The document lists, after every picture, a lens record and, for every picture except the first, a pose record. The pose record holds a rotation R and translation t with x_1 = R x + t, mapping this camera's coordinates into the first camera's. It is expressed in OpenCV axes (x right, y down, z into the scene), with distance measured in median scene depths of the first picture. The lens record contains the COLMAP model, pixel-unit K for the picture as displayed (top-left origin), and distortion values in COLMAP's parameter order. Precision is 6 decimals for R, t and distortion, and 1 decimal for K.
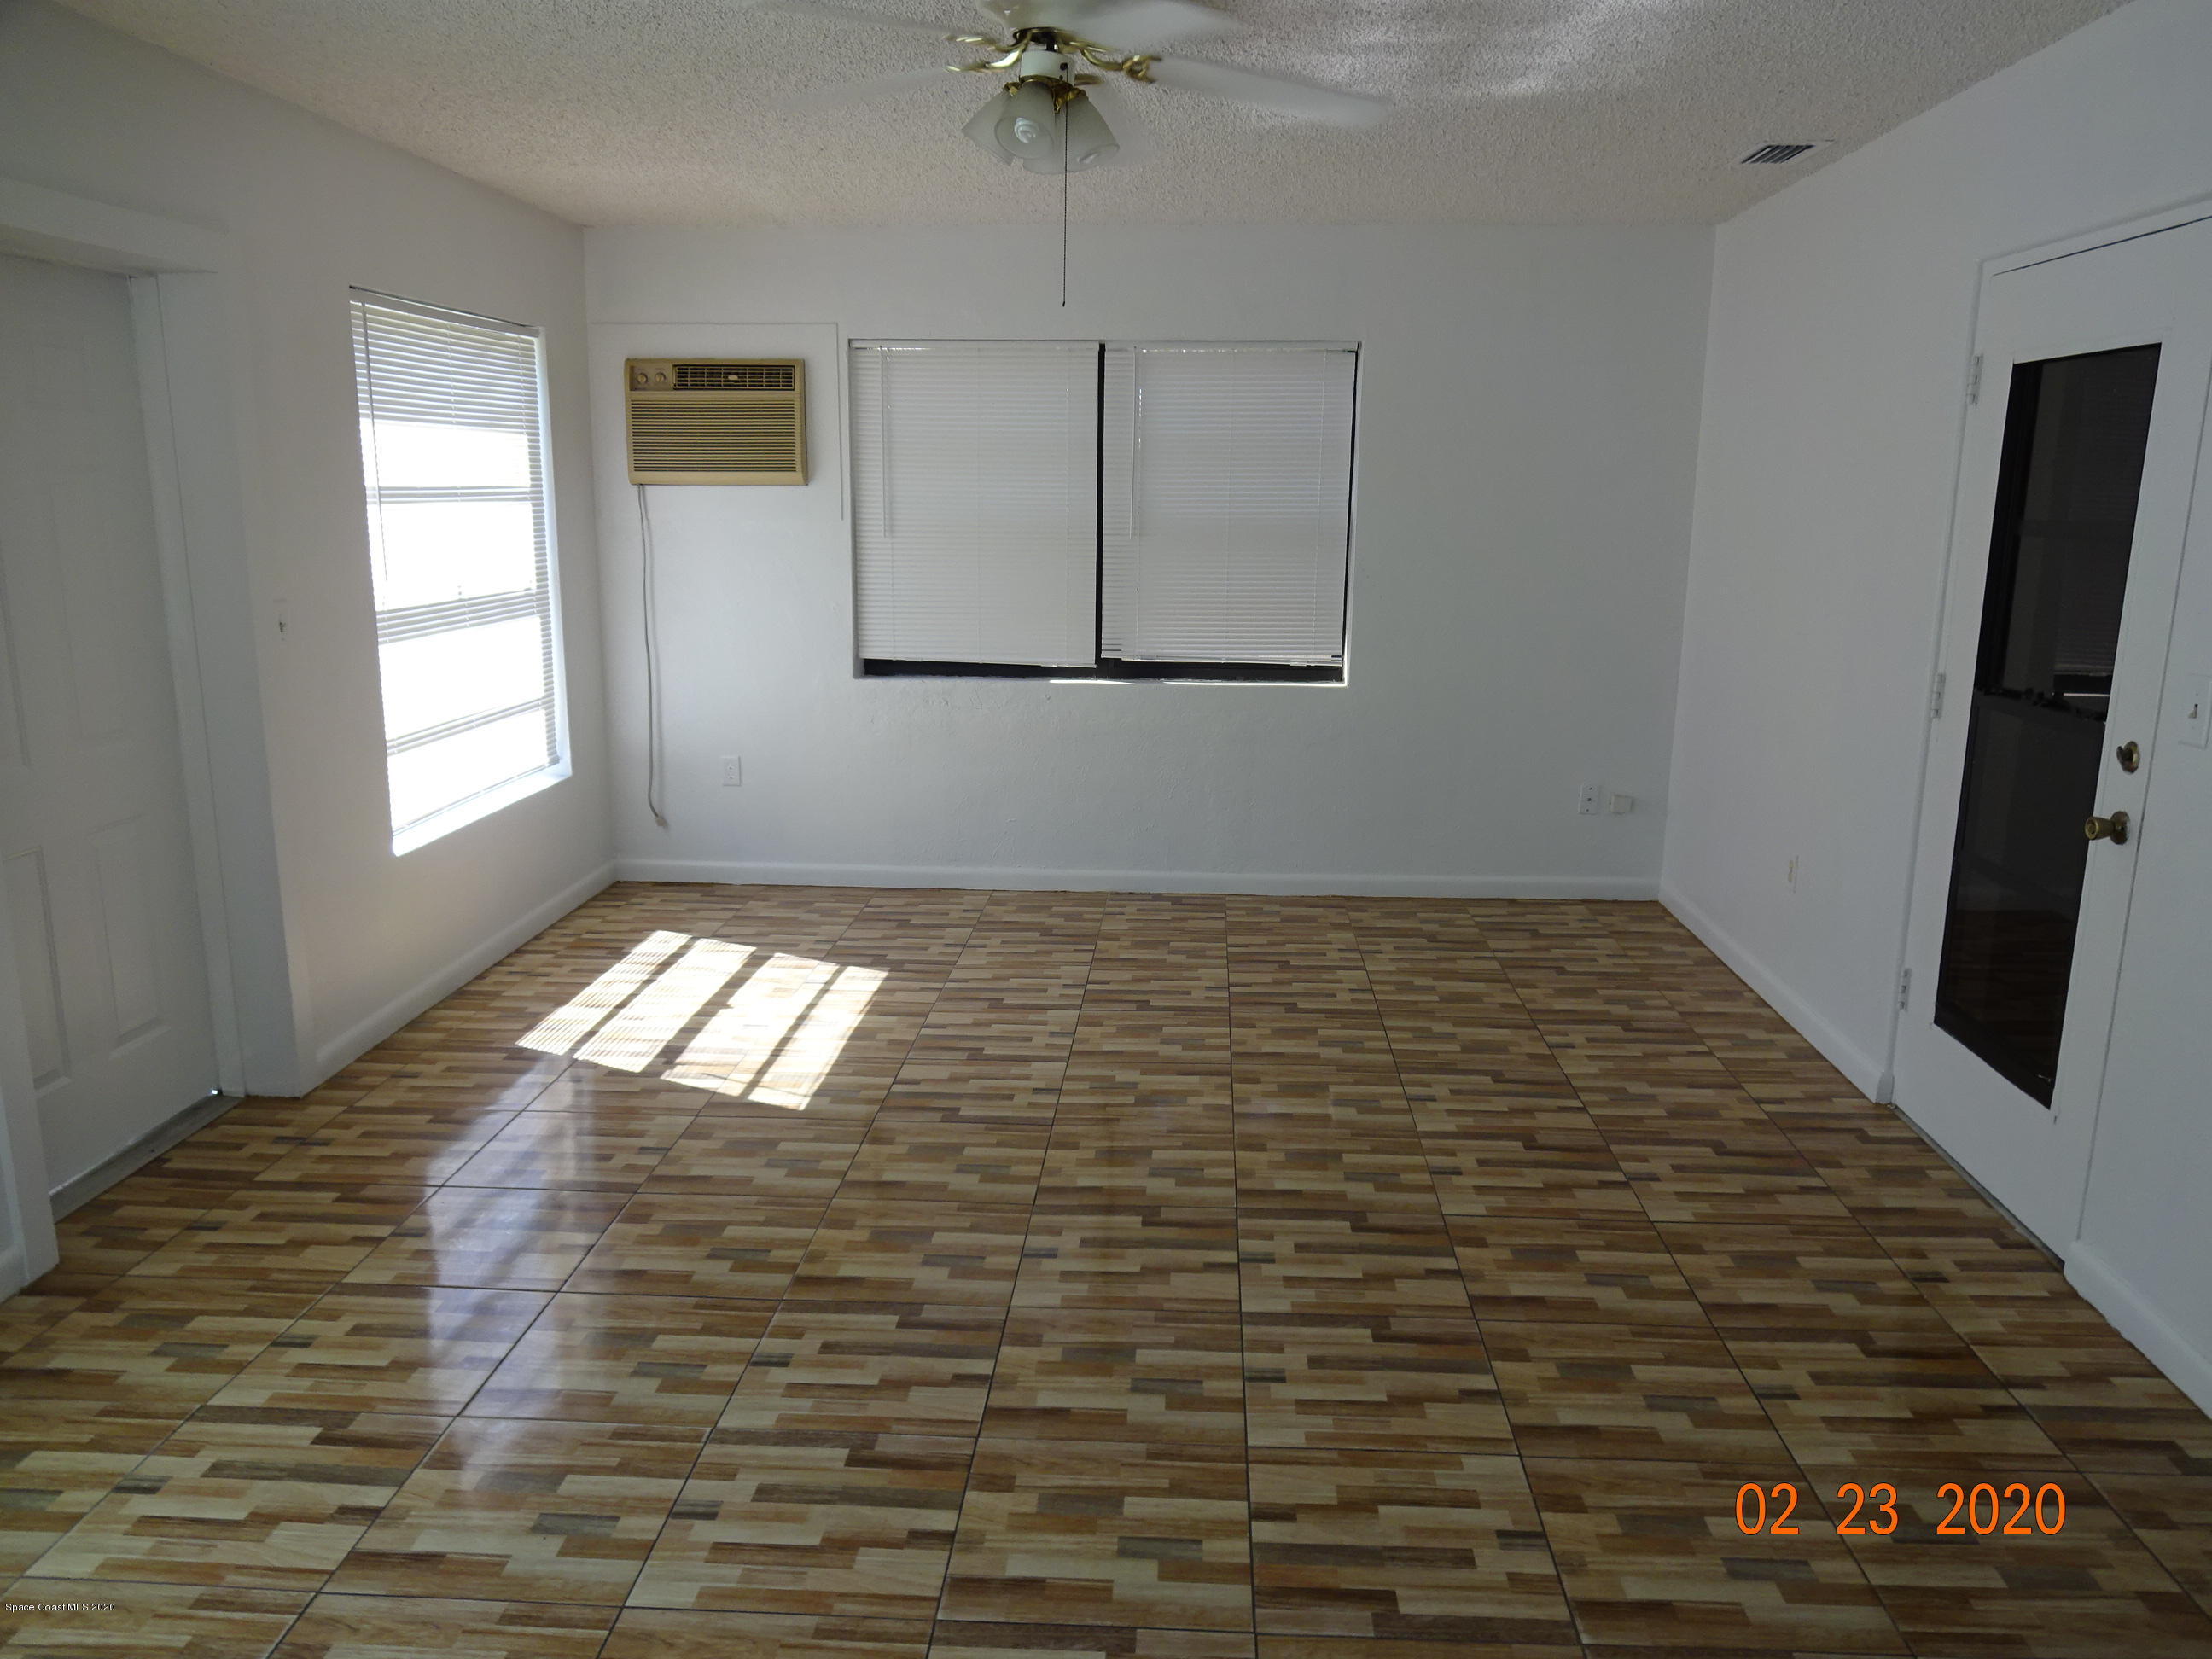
lens RADIAL K [[1613.8, 0, 1127.3], [0, 1613.8, 837.3], [0, 0, 1]] dist [-0.002216, -0.003507]
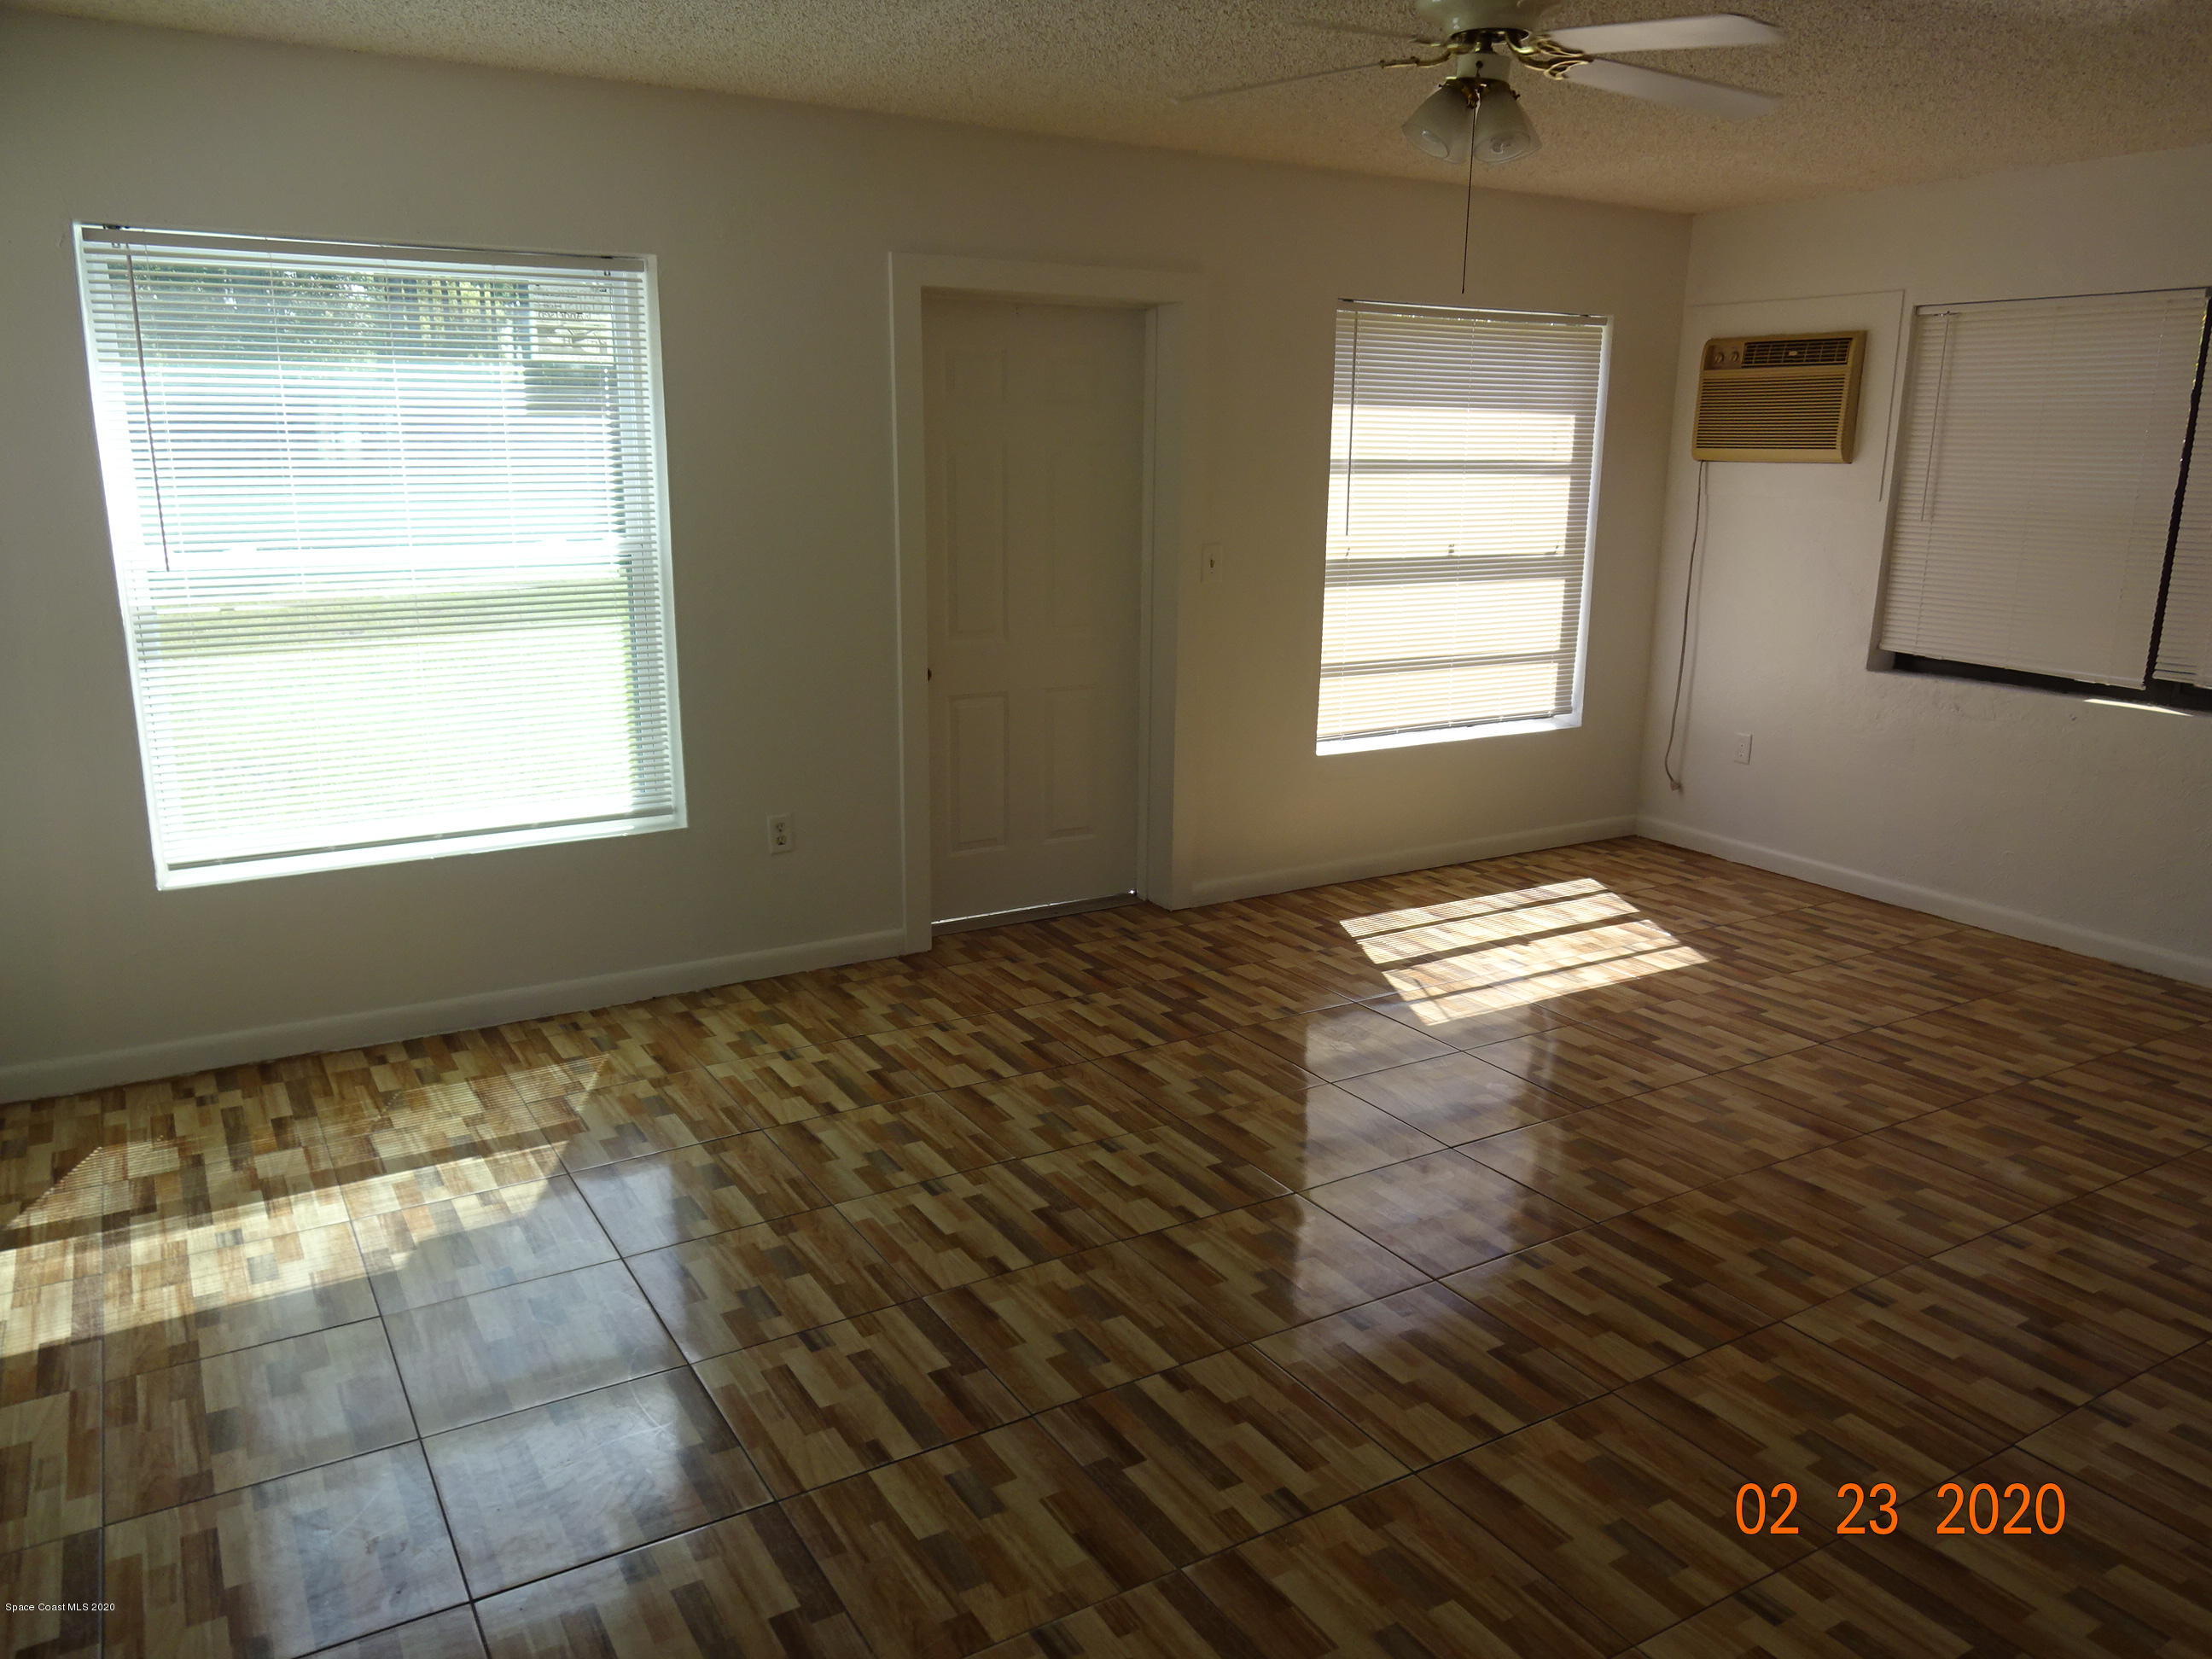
lens RADIAL K [[1613.8, 0, 1127.3], [0, 1613.8, 837.3], [0, 0, 1]] dist [-0.002216, -0.003507]
pose [[0.568531, 0.195407, -0.799117, 0.428885], [-0.183400, 0.977040, 0.108435, -0.031593], [0.801958, 0.084910, 0.591315, 0.130915]]
